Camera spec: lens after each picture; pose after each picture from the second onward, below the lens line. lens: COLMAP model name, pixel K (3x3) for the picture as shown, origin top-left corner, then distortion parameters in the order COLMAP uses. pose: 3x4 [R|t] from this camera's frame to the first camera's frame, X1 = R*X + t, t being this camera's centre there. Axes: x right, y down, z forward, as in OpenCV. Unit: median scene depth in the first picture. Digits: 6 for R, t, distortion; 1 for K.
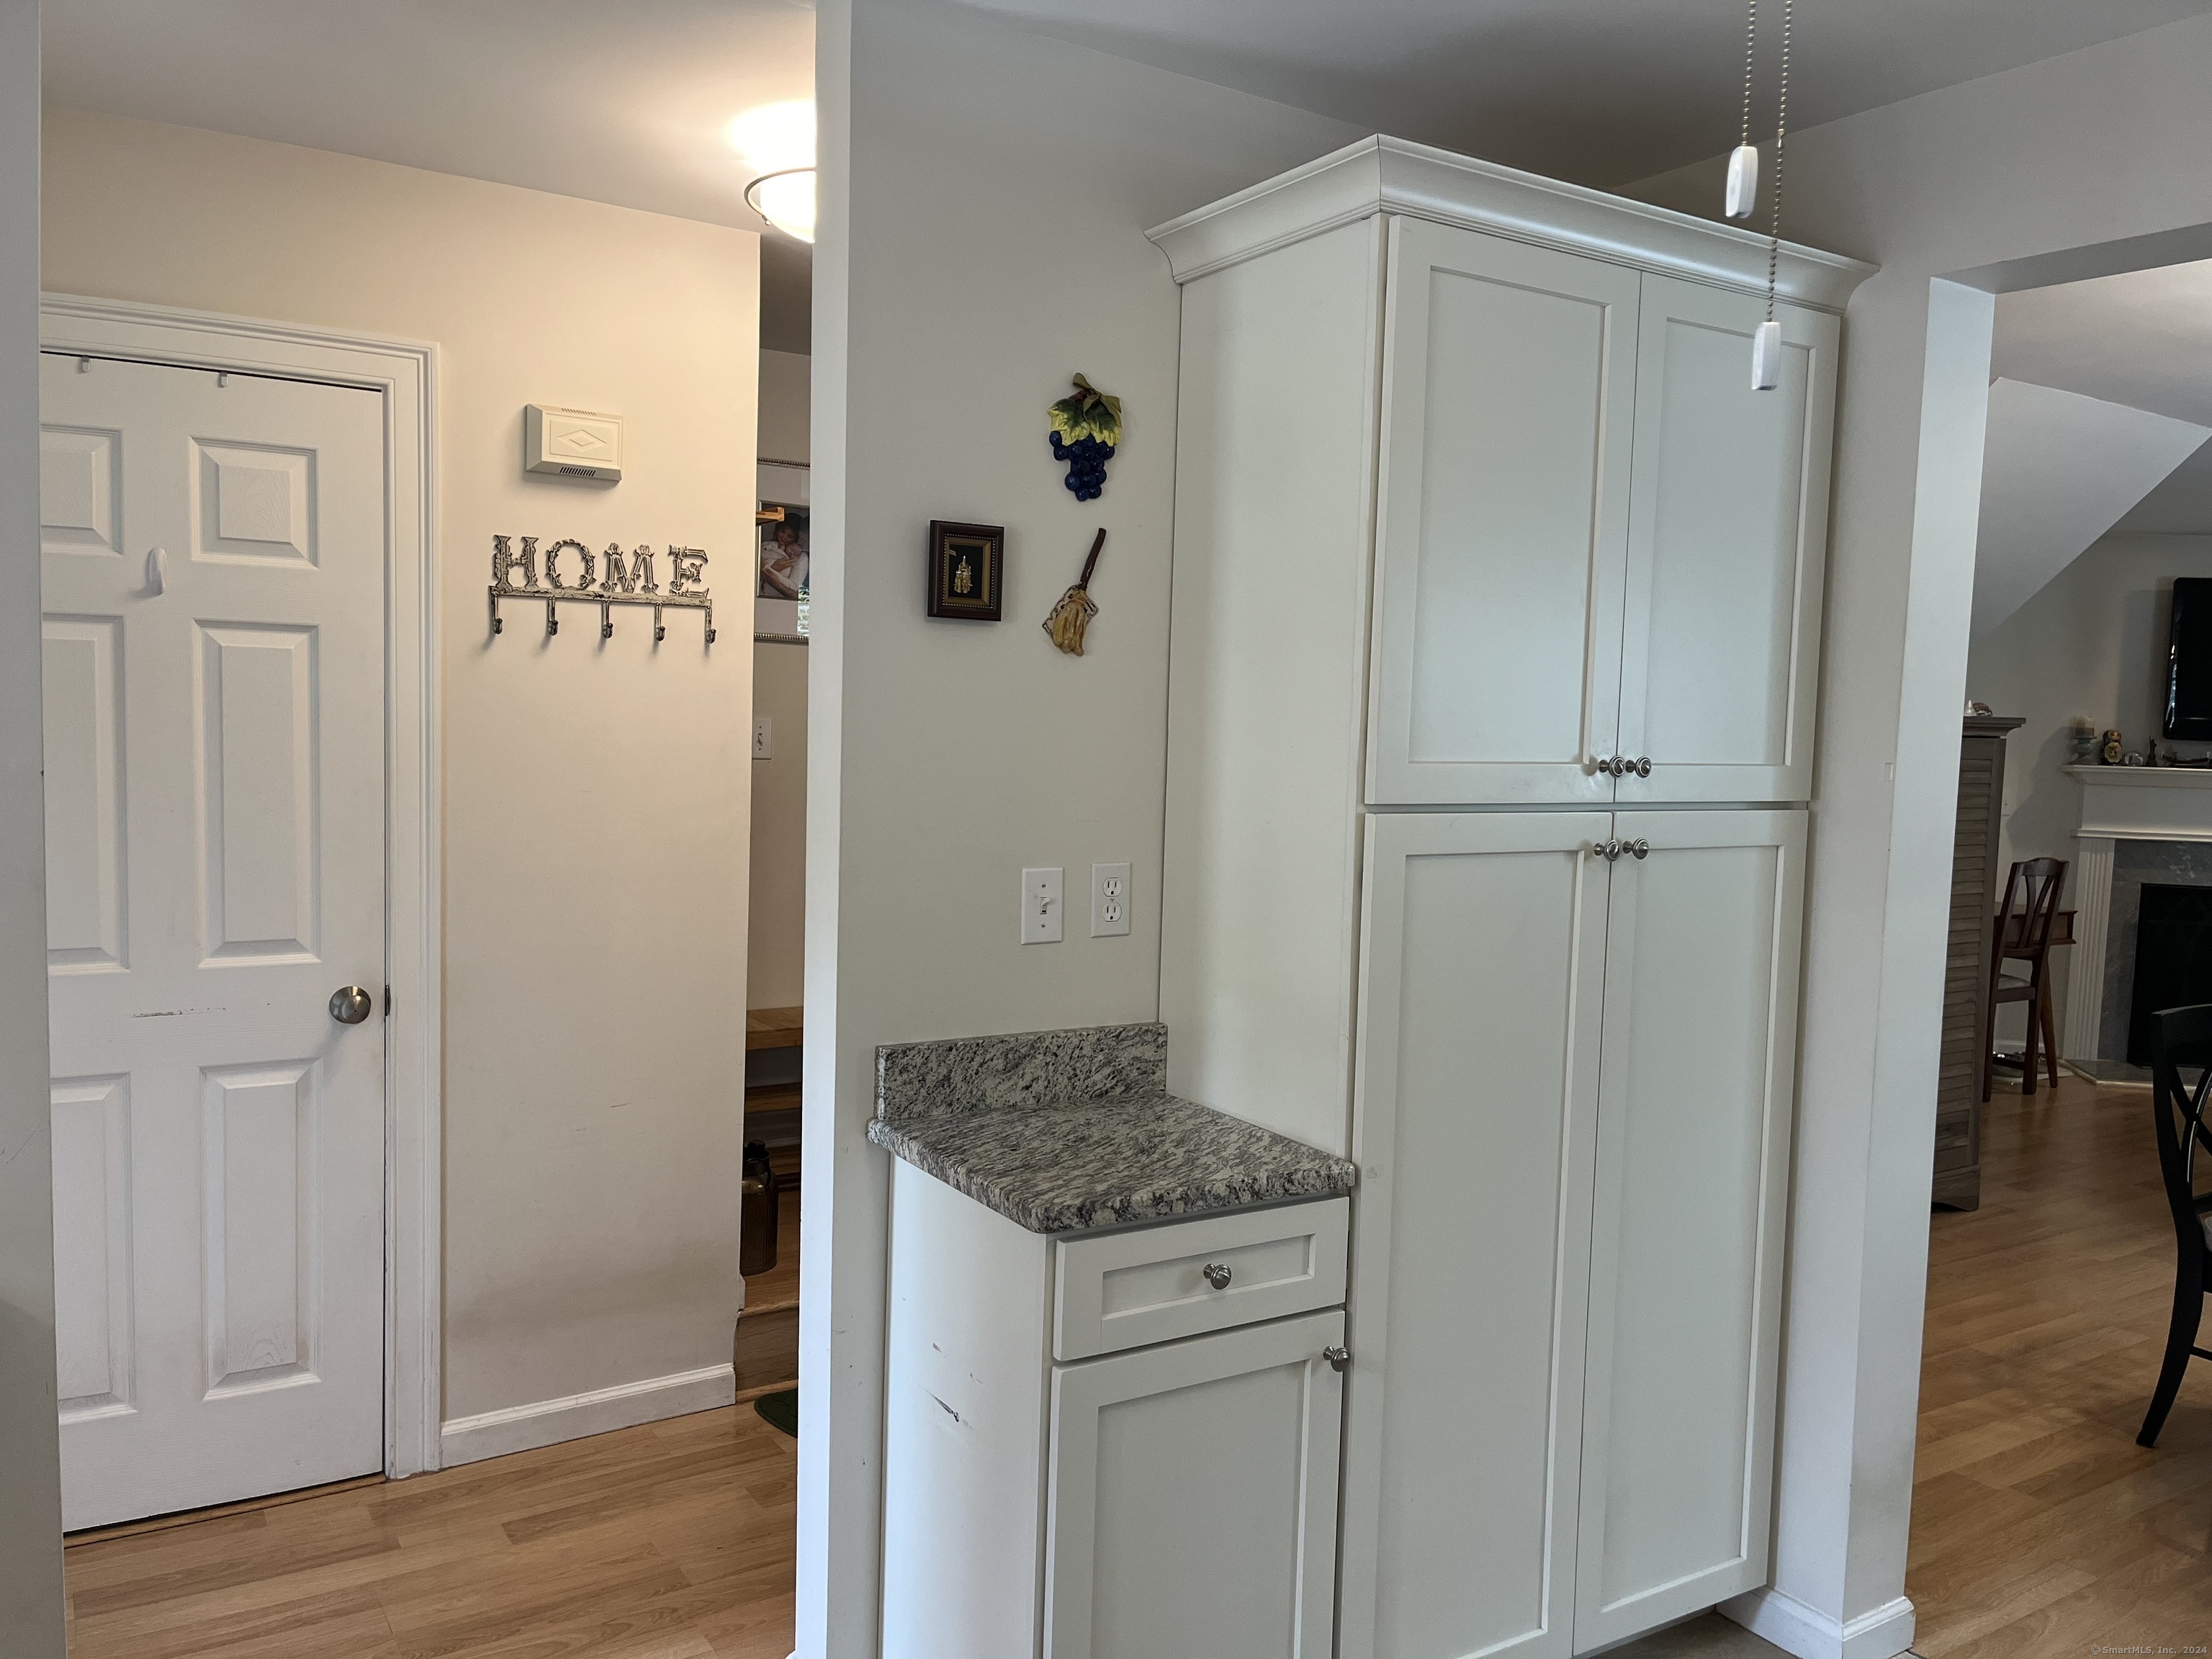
lens RADIAL K [[1674.7, 0, 1100.6], [0, 1674.7, 839.5], [0, 0, 1]] dist [0.072956, -0.095841]
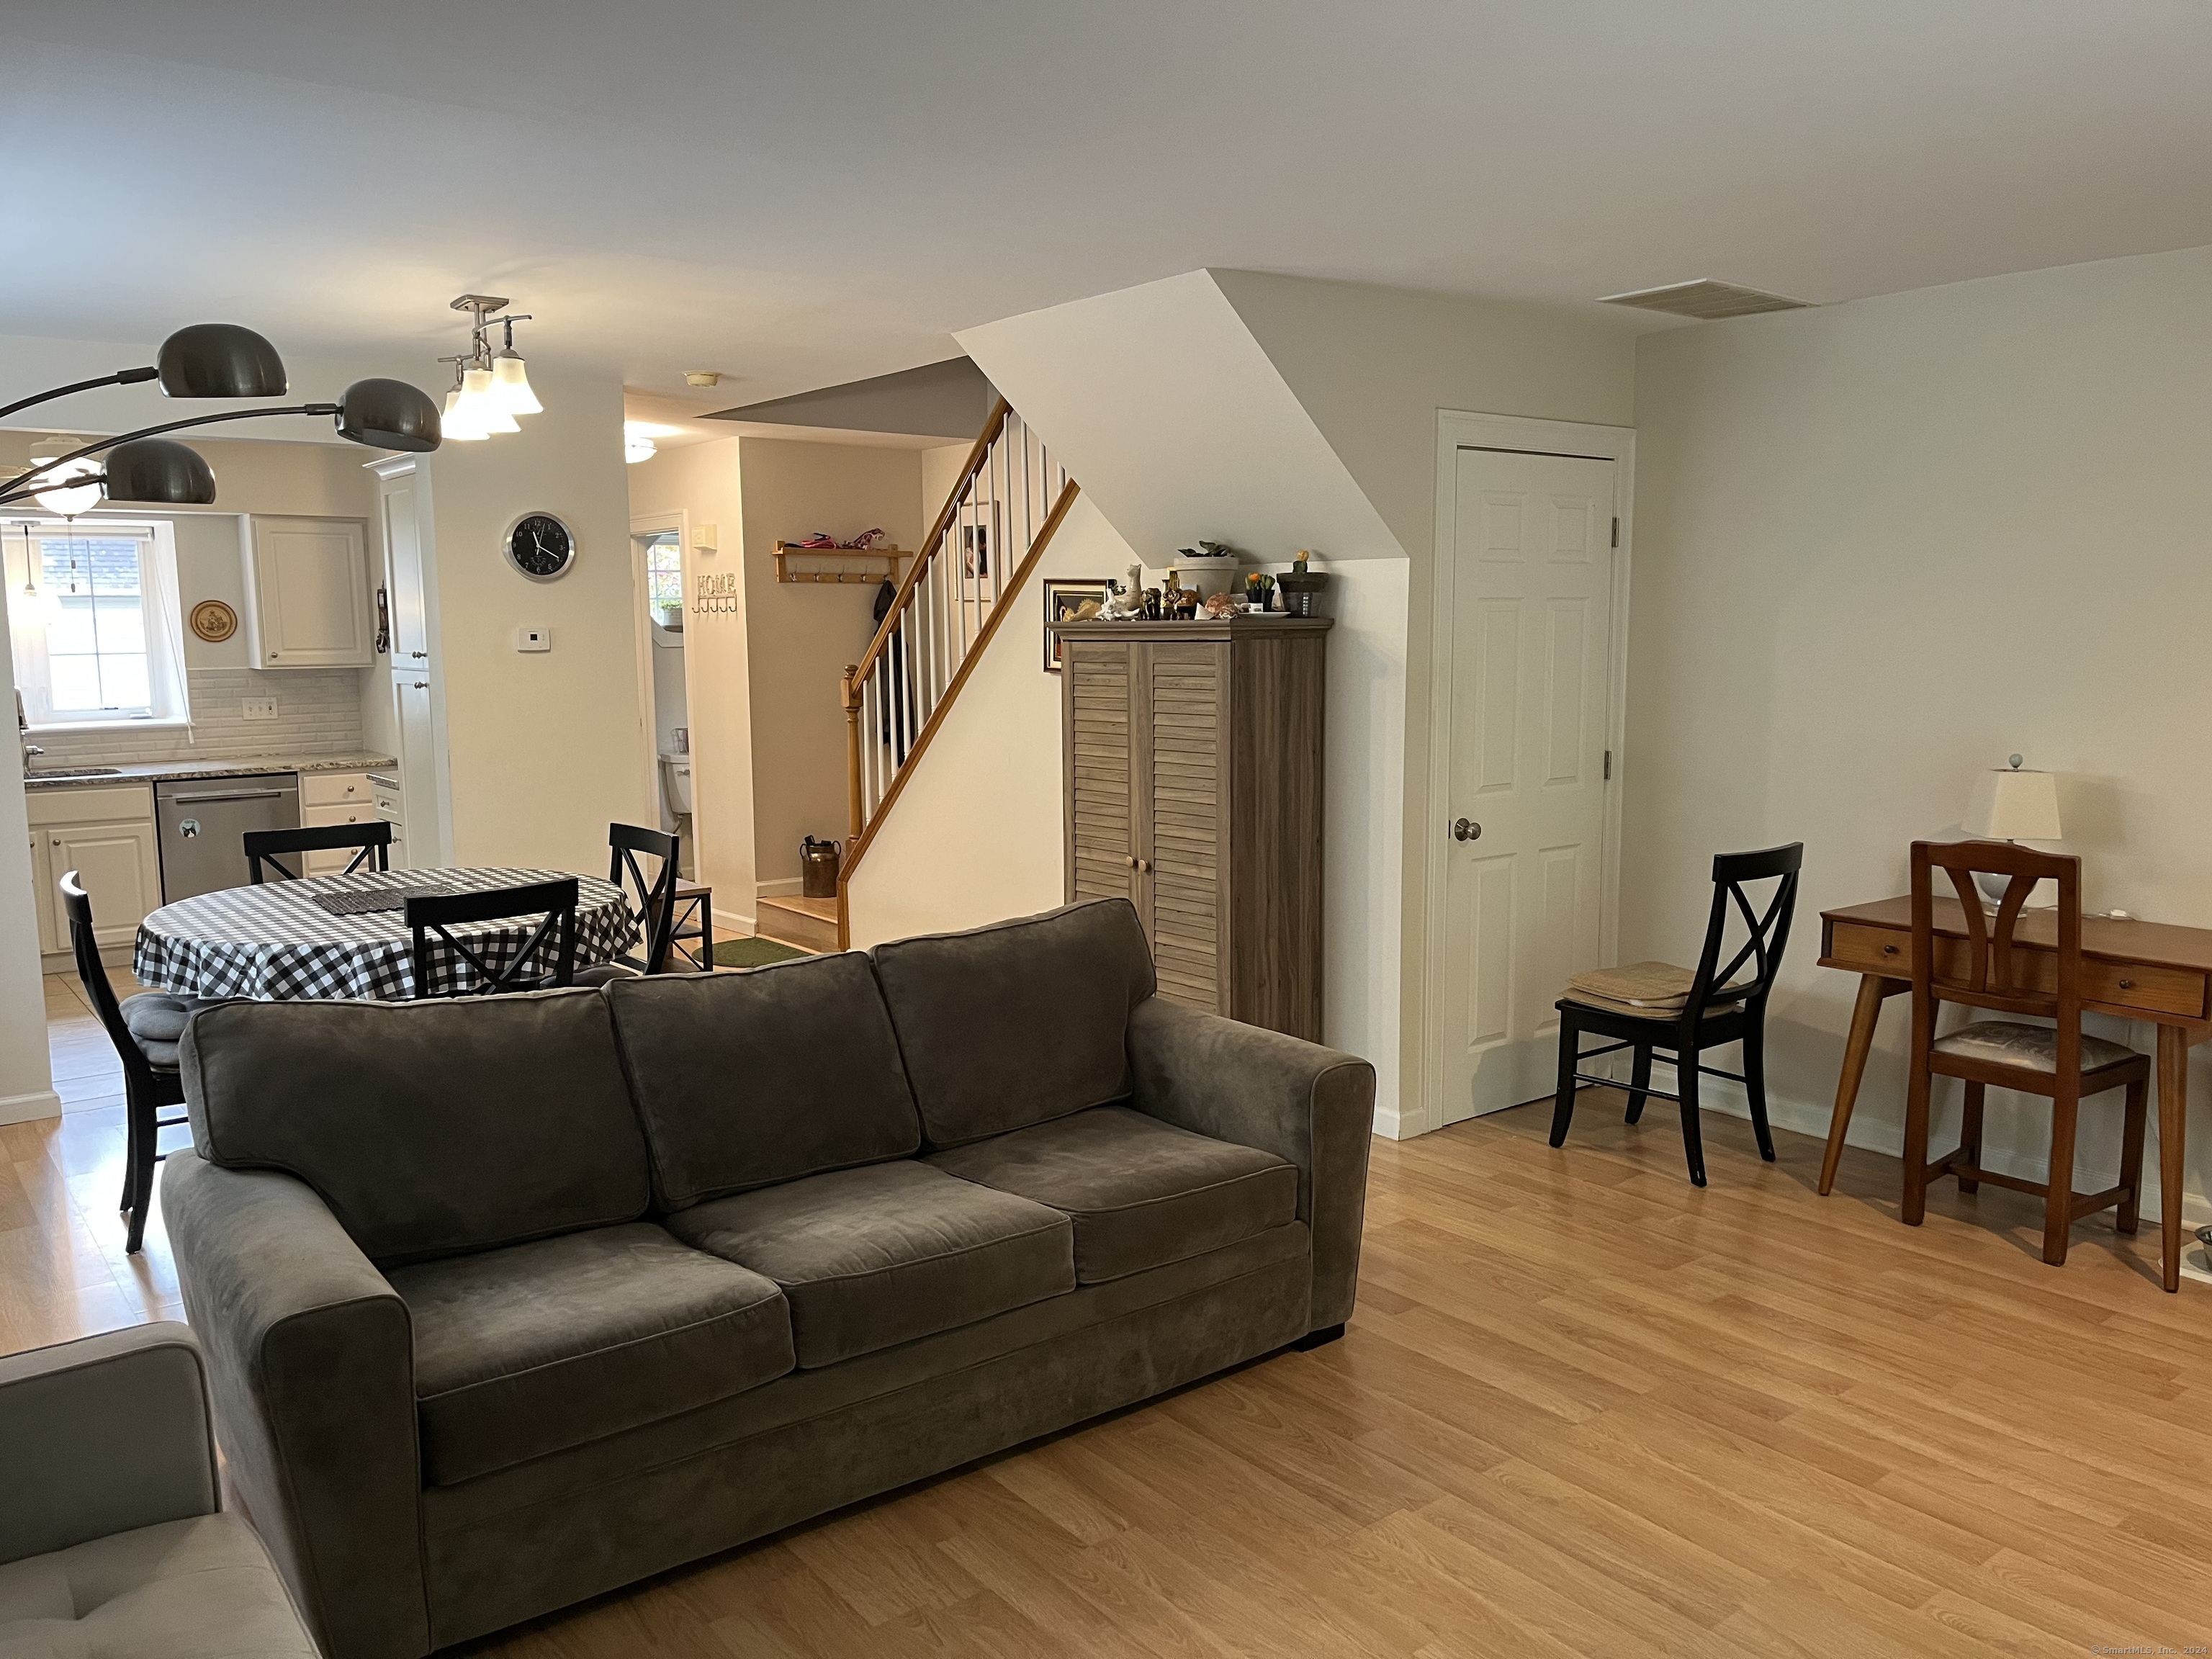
lens RADIAL K [[1674.7, 0, 1103.1], [0, 1674.7, 839.1], [0, 0, 1]] dist [0.072956, -0.095841]
pose [[0.098828, 0.096175, -0.990446, 0.988515], [-0.065321, 0.993799, 0.089983, -0.020665], [0.992958, 0.055805, 0.104498, 0.570203]]
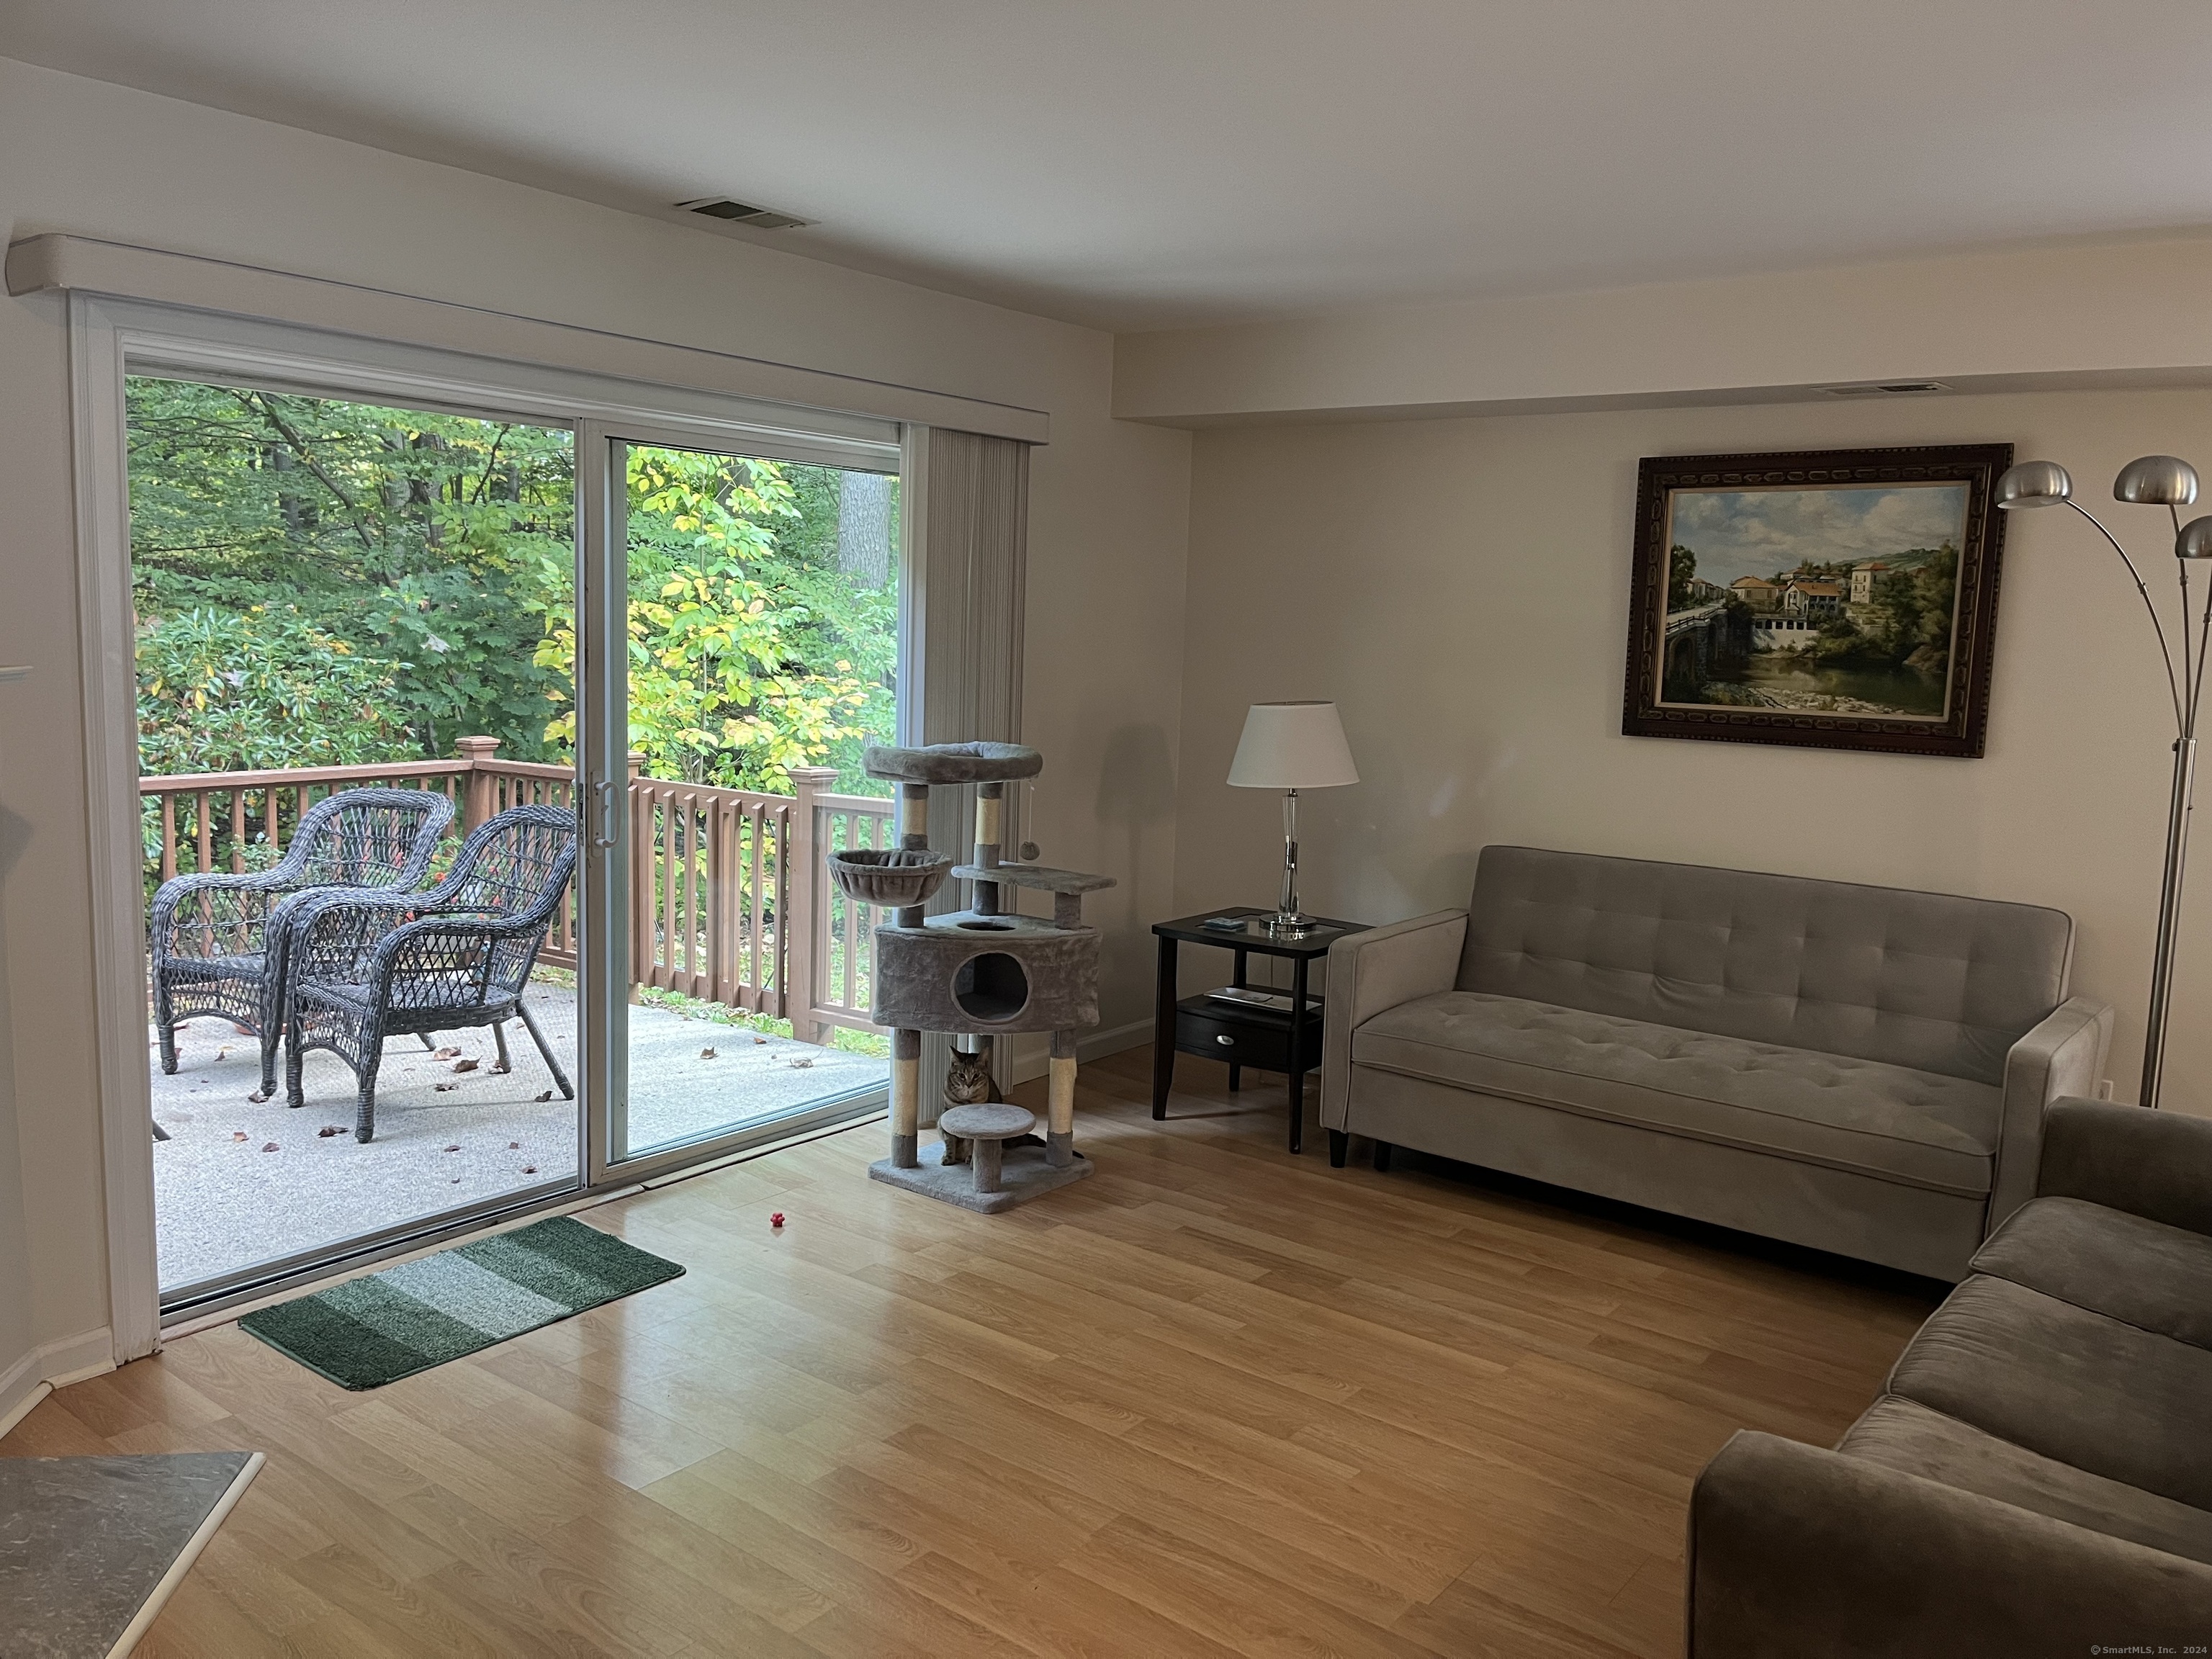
lens RADIAL K [[1674.7, 0, 1111.0], [0, 1674.7, 828.3], [0, 0, 1]] dist [0.072956, -0.095841]
pose [[-0.344524, -0.168027, 0.923618, 0.359760], [0.024316, 0.981925, 0.187704, -0.062044], [-0.938463, 0.087127, -0.334210, 0.848788]]
